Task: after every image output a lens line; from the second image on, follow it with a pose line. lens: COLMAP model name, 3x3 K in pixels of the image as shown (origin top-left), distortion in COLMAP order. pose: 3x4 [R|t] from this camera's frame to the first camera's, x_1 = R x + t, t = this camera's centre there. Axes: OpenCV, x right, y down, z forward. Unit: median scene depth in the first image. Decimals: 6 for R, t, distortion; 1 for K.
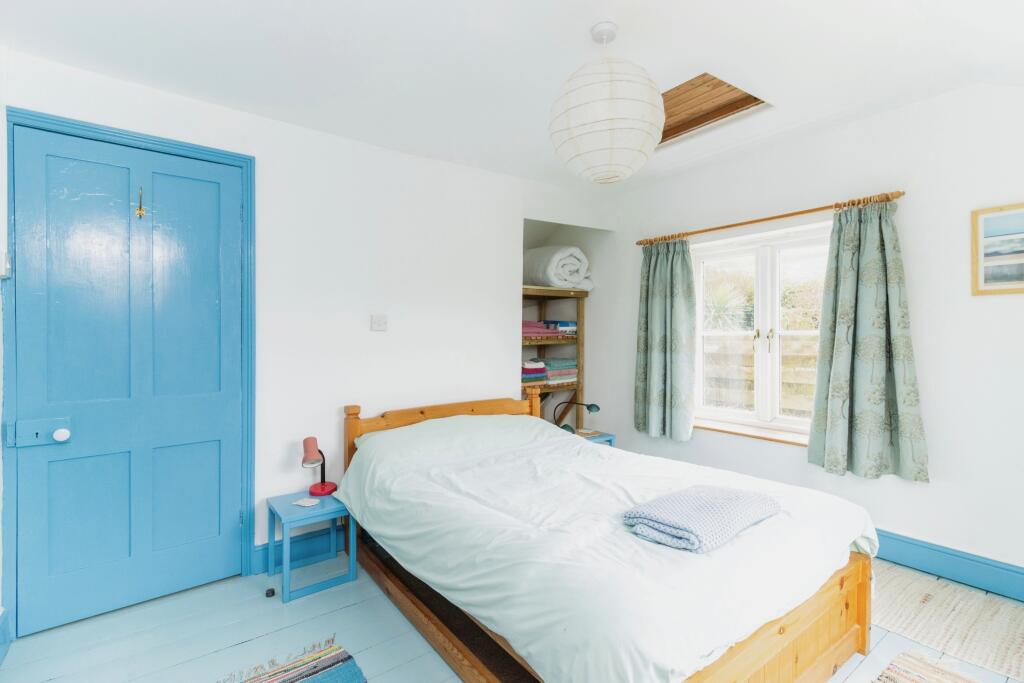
lens RADIAL K [[483.7, 0, 512.0], [0, 483.7, 341.5], [0, 0, 1]] dist [-0.000844, 0.000032]
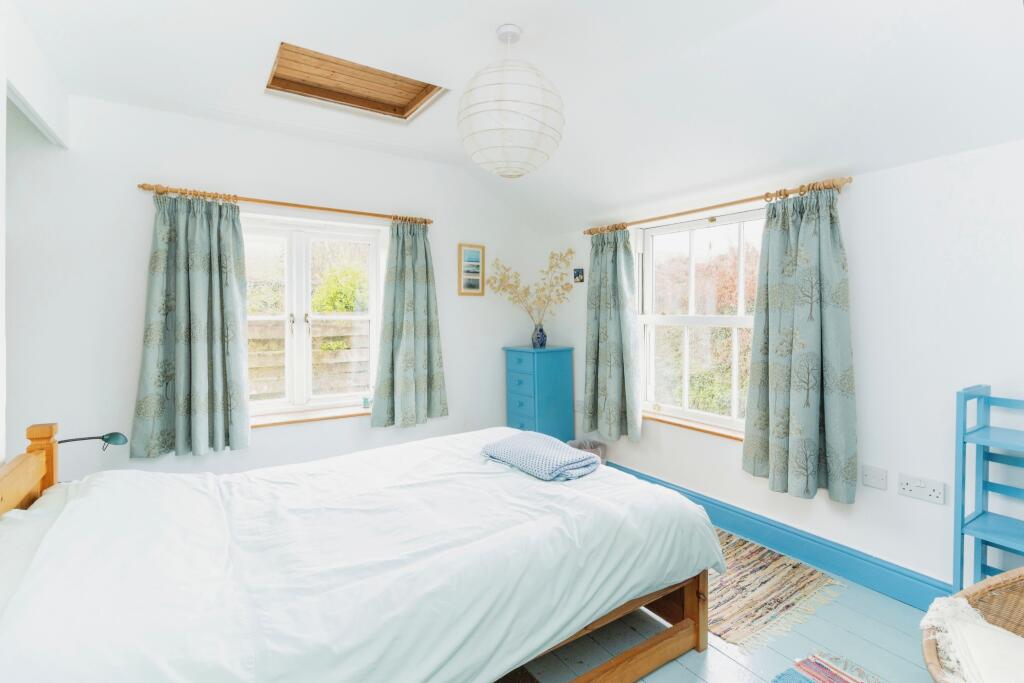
lens RADIAL K [[482.3, 0, 516.5], [0, 482.3, 324.7], [0, 0, 1]] dist [-0.001315, 0.000405]
pose [[0.041439, -0.015936, 0.999014, -0.637110], [0.014554, 0.999776, 0.015344, -0.015766], [-0.999035, 0.013904, 0.041662, 0.691254]]
